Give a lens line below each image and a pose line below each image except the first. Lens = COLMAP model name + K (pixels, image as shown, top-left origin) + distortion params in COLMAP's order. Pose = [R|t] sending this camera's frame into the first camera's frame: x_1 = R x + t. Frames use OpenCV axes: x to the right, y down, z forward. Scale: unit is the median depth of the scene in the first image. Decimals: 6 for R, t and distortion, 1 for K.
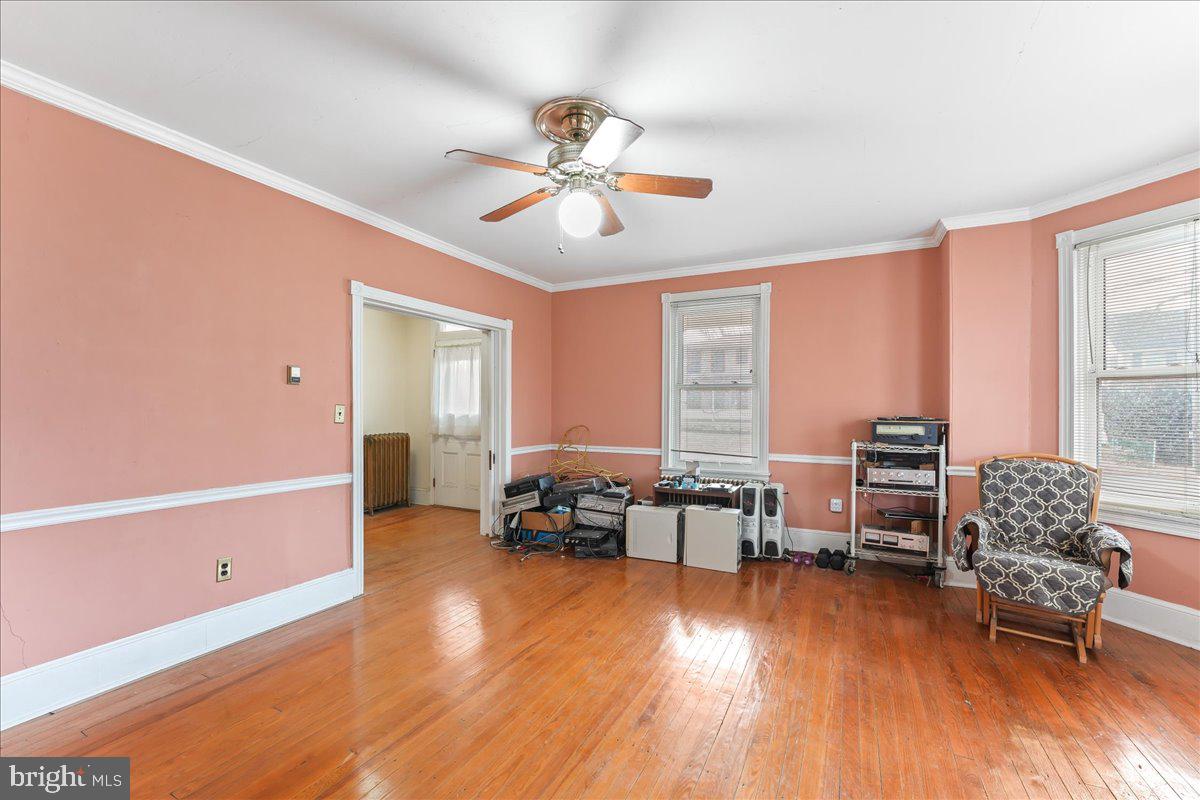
lens RADIAL K [[500.4, 0, 603.6], [0, 500.4, 407.8], [0, 0, 1]] dist [-0.001686, -0.000440]
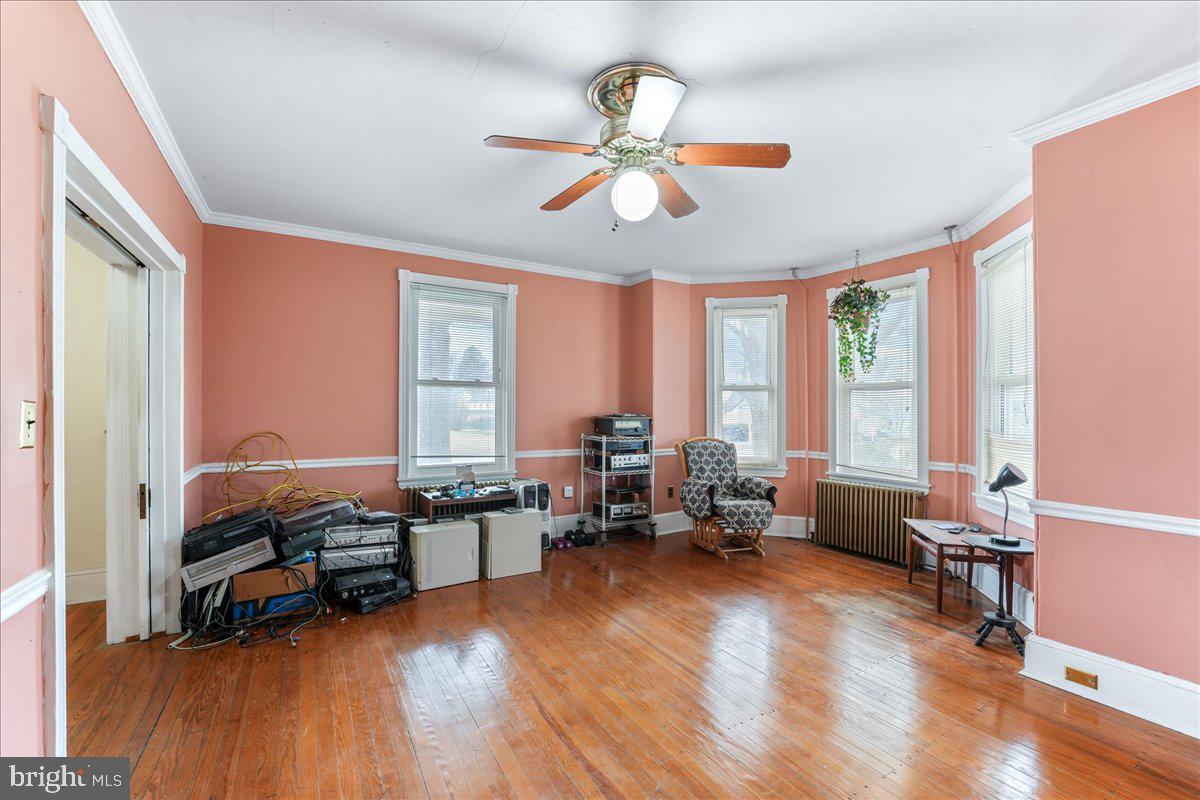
lens RADIAL K [[500.4, 0, 603.6], [0, 500.4, 407.8], [0, 0, 1]] dist [-0.001686, -0.000440]
pose [[0.546607, -0.000069, 0.837389, -0.478612], [-0.002956, 0.999994, 0.002012, -0.000966], [-0.837384, -0.003575, 0.546603, 0.320037]]
